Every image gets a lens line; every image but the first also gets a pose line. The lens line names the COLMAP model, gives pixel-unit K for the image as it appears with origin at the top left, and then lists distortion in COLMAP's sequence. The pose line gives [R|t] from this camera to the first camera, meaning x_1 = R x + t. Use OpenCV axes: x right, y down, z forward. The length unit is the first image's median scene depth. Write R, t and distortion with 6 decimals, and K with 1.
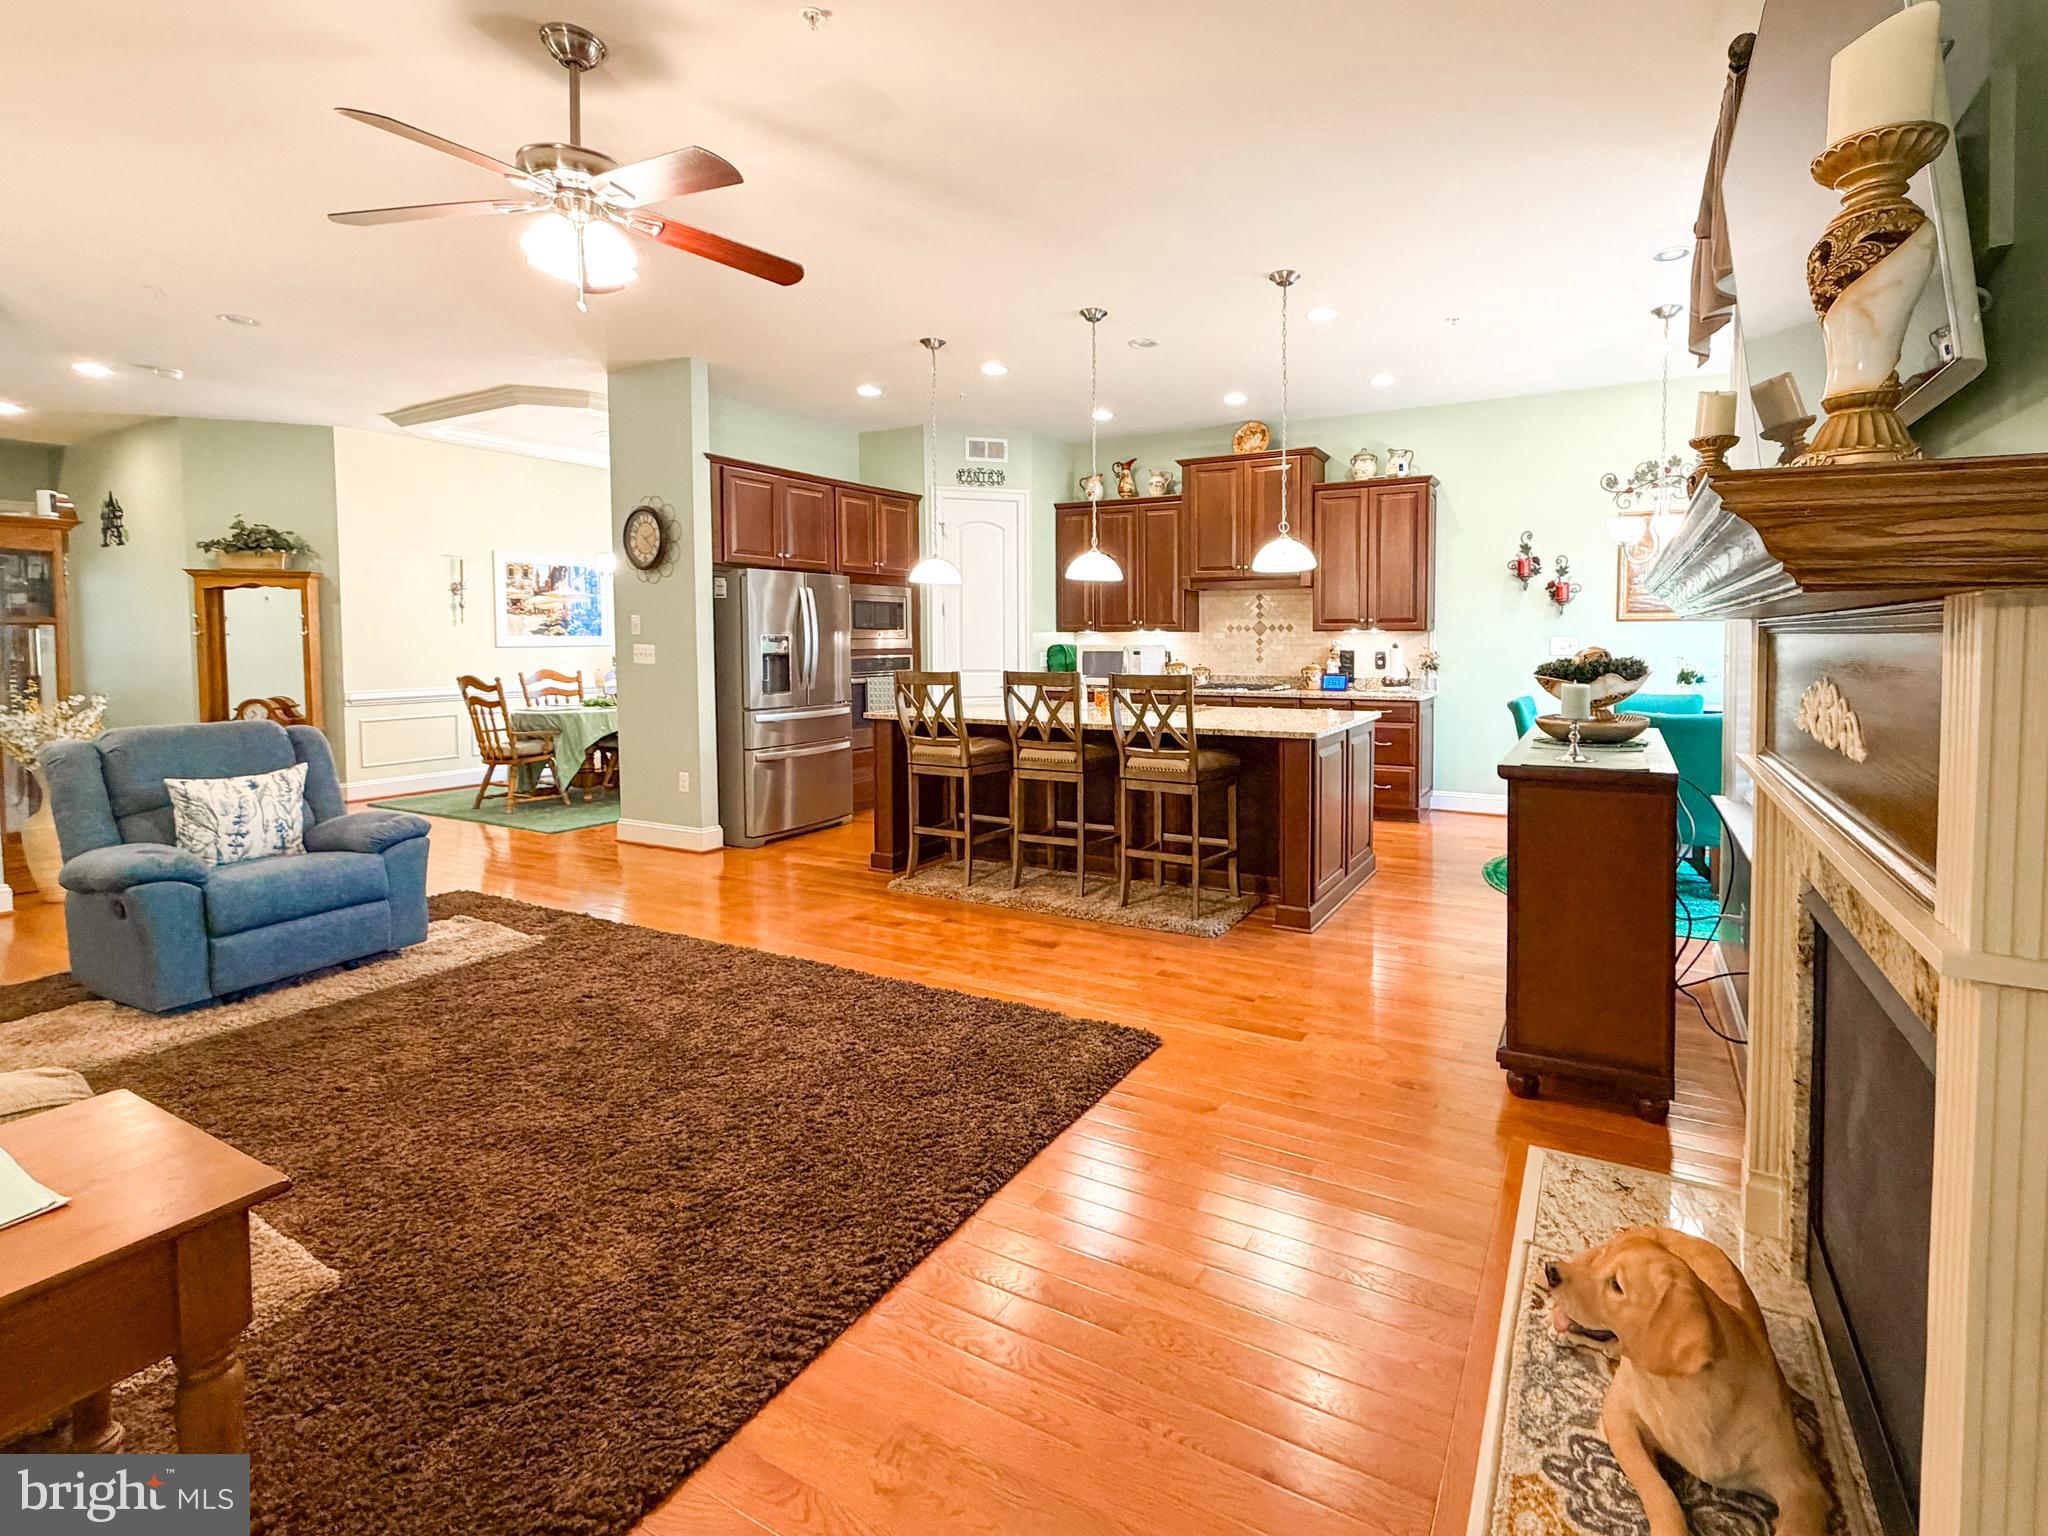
lens RADIAL K [[802.1, 0, 1034.4], [0, 802.1, 754.5], [0, 0, 1]] dist [-0.000527, -0.000067]
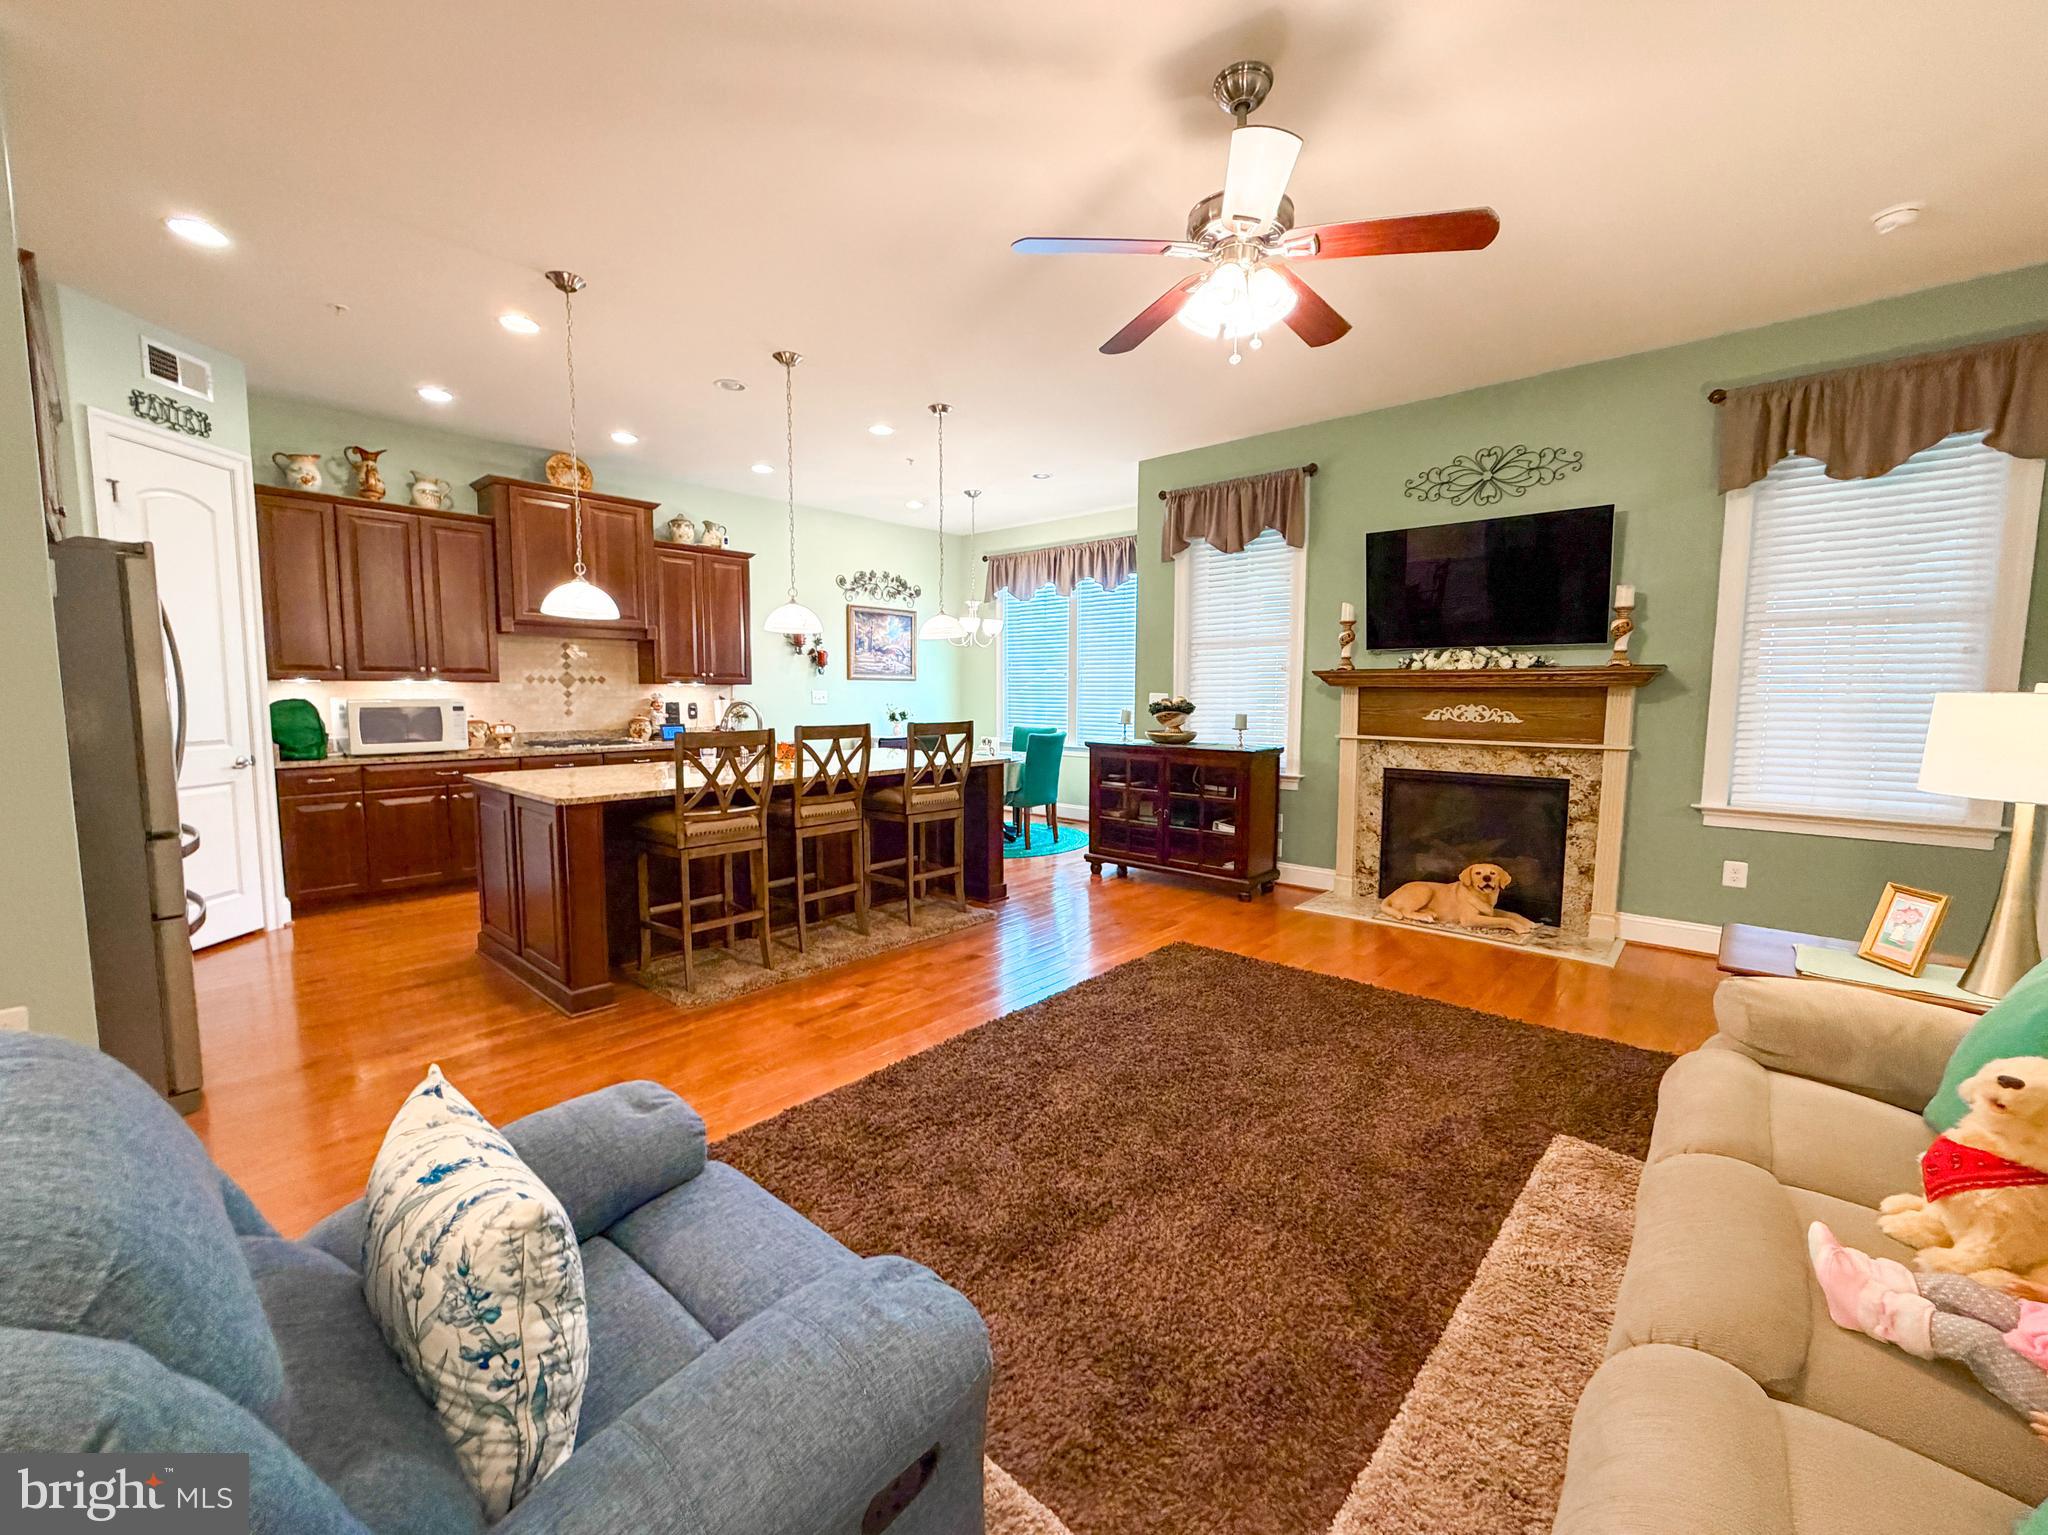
lens RADIAL K [[802.1, 0, 1027.8], [0, 802.1, 768.8], [0, 0, 1]] dist [-0.000527, -0.000067]
pose [[0.283960, -0.087953, 0.954794, -0.528916], [0.134555, 0.989586, 0.051141, -0.040312], [-0.949348, 0.113950, 0.292838, 0.298694]]
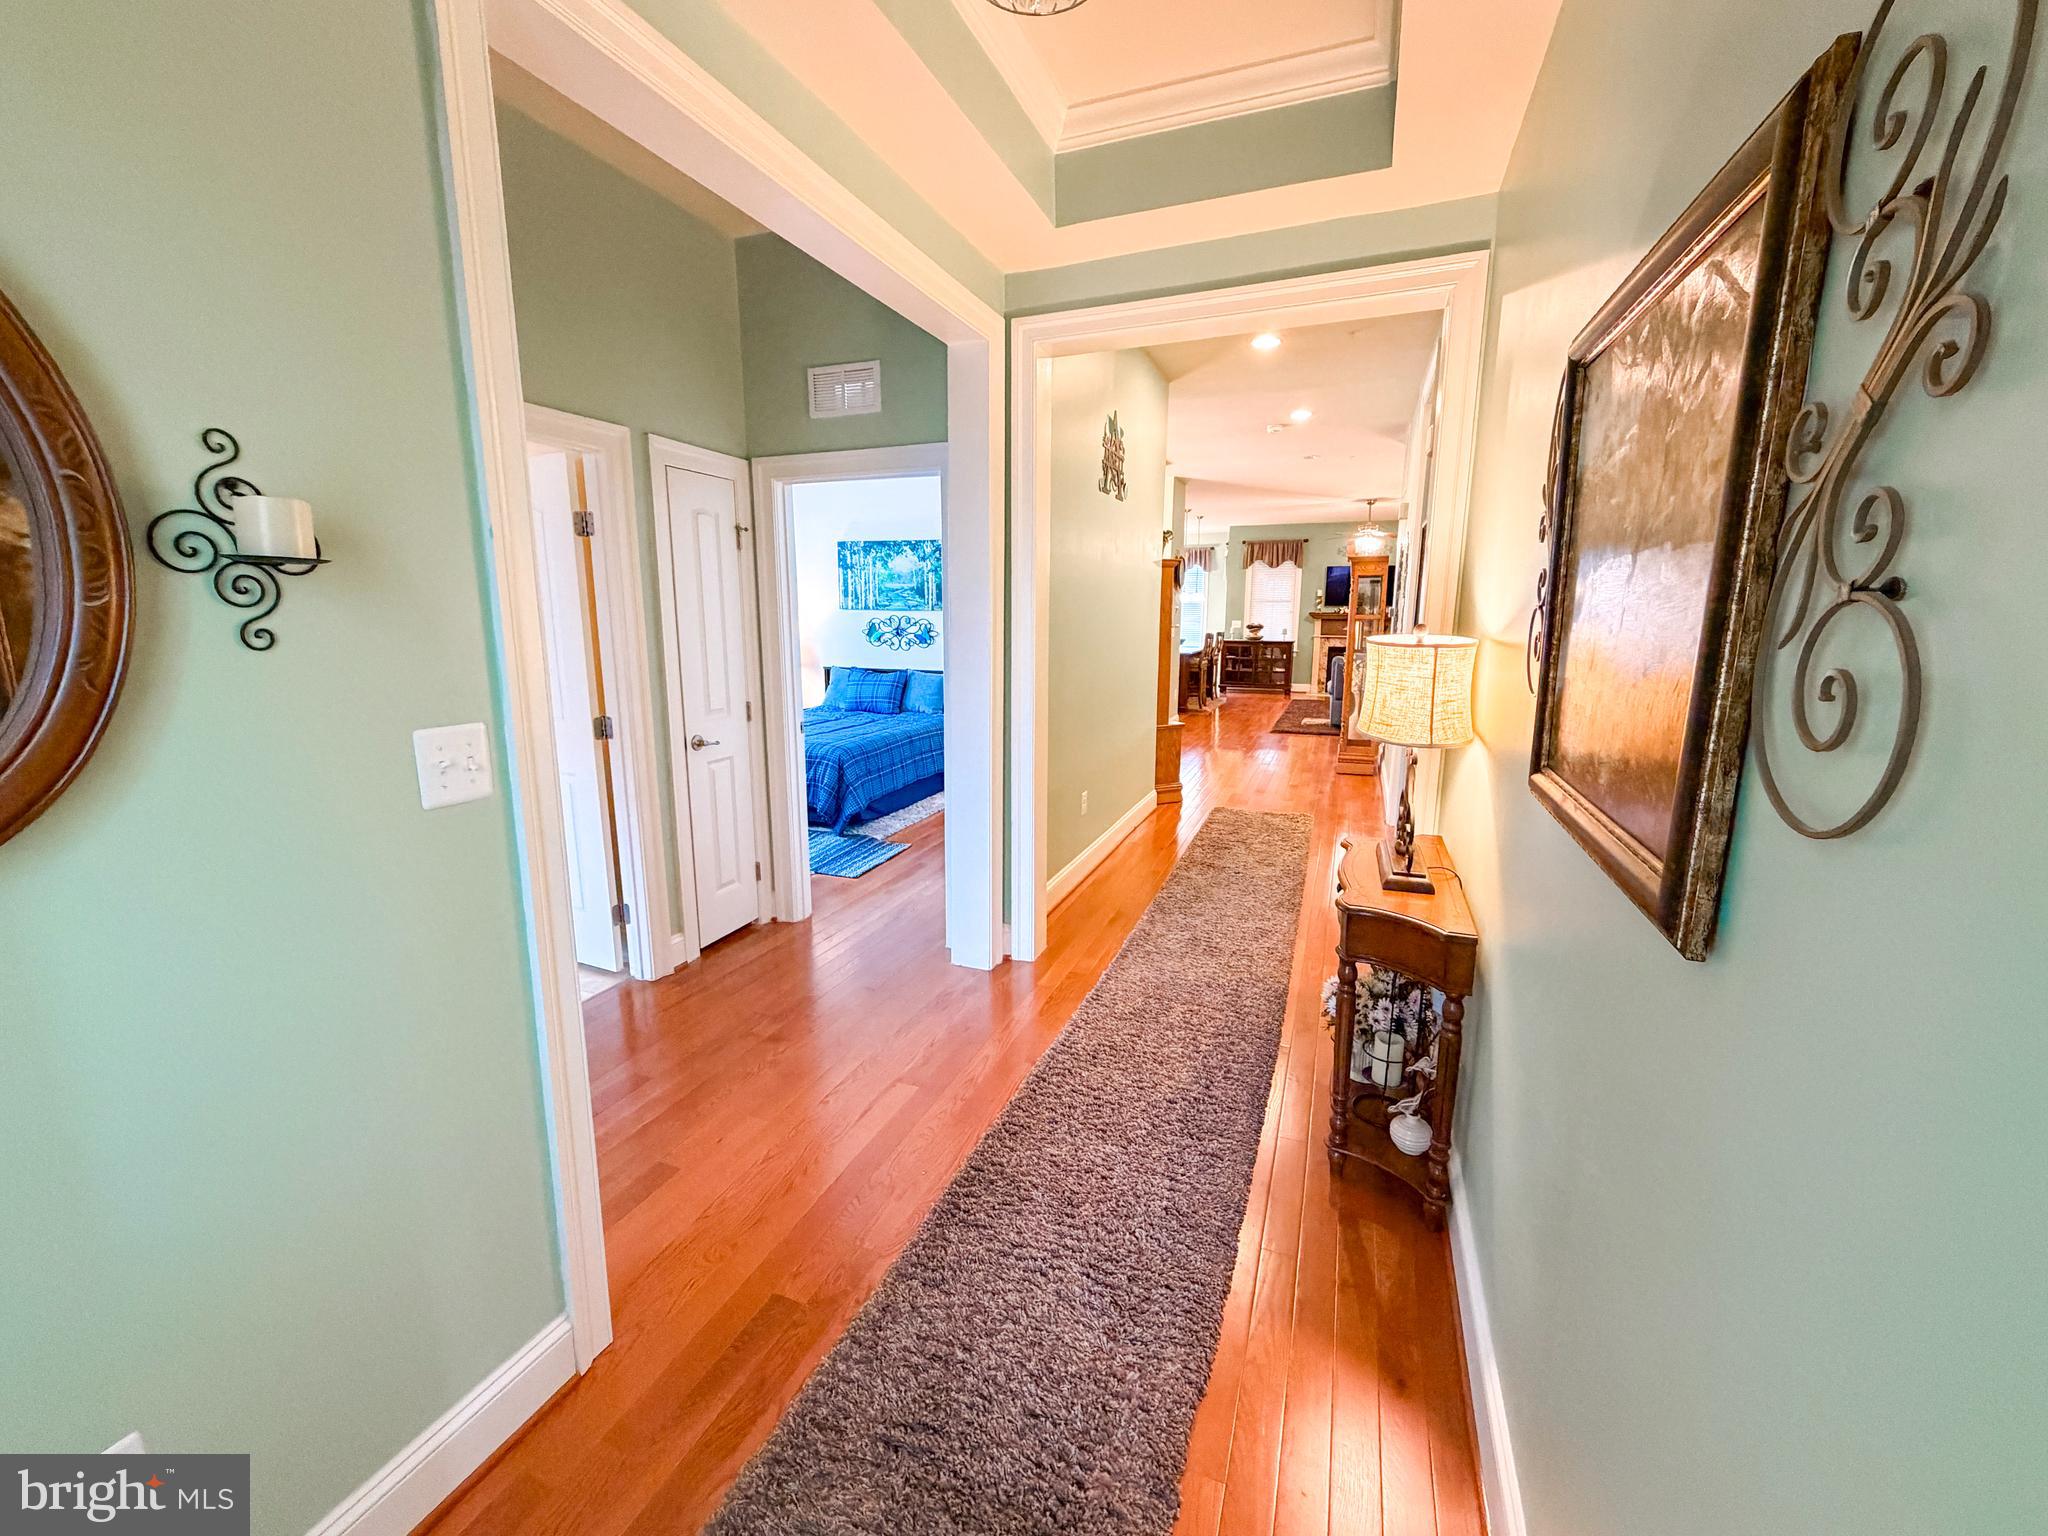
lens RADIAL K [[802.1, 0, 1030.8], [0, 802.1, 762.5], [0, 0, 1]] dist [-0.000527, -0.000067]
pose [[-0.055330, -0.184330, 0.981306, -1.295556], [0.141903, 0.971384, 0.190467, -0.121763], [-0.988333, 0.149789, -0.027590, 0.760753]]
